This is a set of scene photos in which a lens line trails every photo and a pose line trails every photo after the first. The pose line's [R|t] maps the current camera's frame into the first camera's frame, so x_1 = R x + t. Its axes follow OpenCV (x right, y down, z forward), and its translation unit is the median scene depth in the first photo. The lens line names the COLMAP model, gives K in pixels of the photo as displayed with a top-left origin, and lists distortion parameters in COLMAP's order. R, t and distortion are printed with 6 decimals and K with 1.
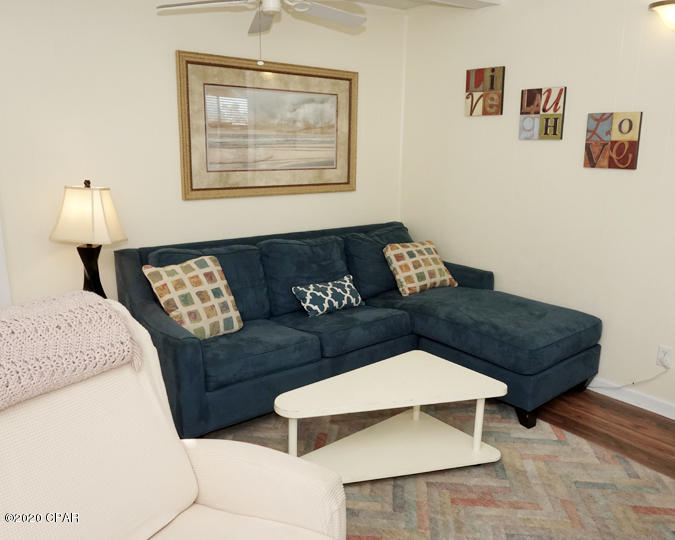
lens RADIAL K [[536.8, 0, 361.5], [0, 536.8, 270.4], [0, 0, 1]] dist [-0.059211, 0.044513]
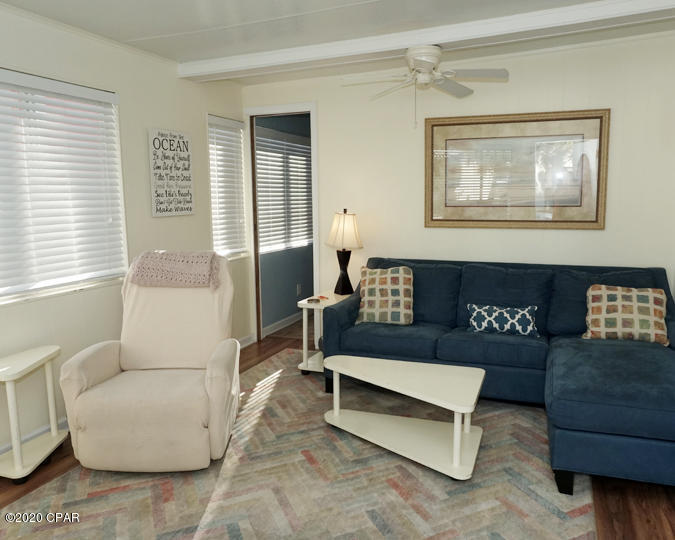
lens RADIAL K [[536.8, 0, 361.5], [0, 536.8, 270.4], [0, 0, 1]] dist [-0.059211, 0.044513]
pose [[0.497656, 0.096294, -0.862013, 0.742443], [-0.180659, 0.983530, 0.005571, -0.004704], [0.848352, 0.152958, 0.506856, 0.200096]]
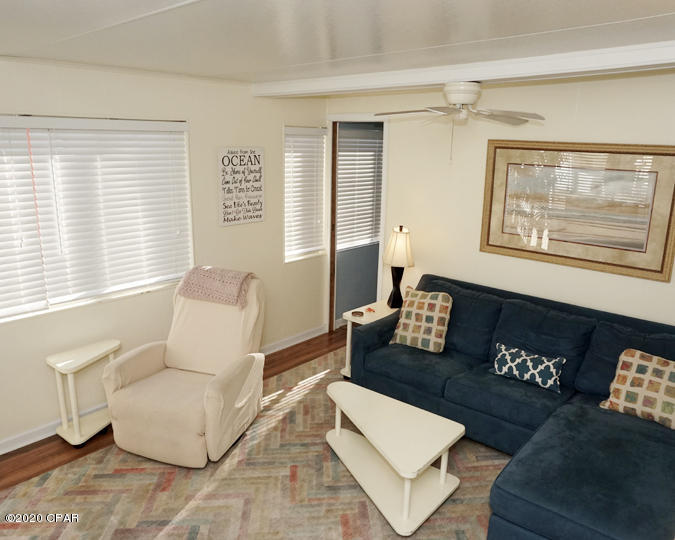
lens RADIAL K [[536.8, 0, 361.5], [0, 536.8, 270.4], [0, 0, 1]] dist [-0.059211, 0.044513]
pose [[0.192849, 0.221969, -0.955792, 0.854775], [-0.248989, 0.953265, 0.171144, -0.234665], [0.949112, 0.204977, 0.239104, 0.417652]]
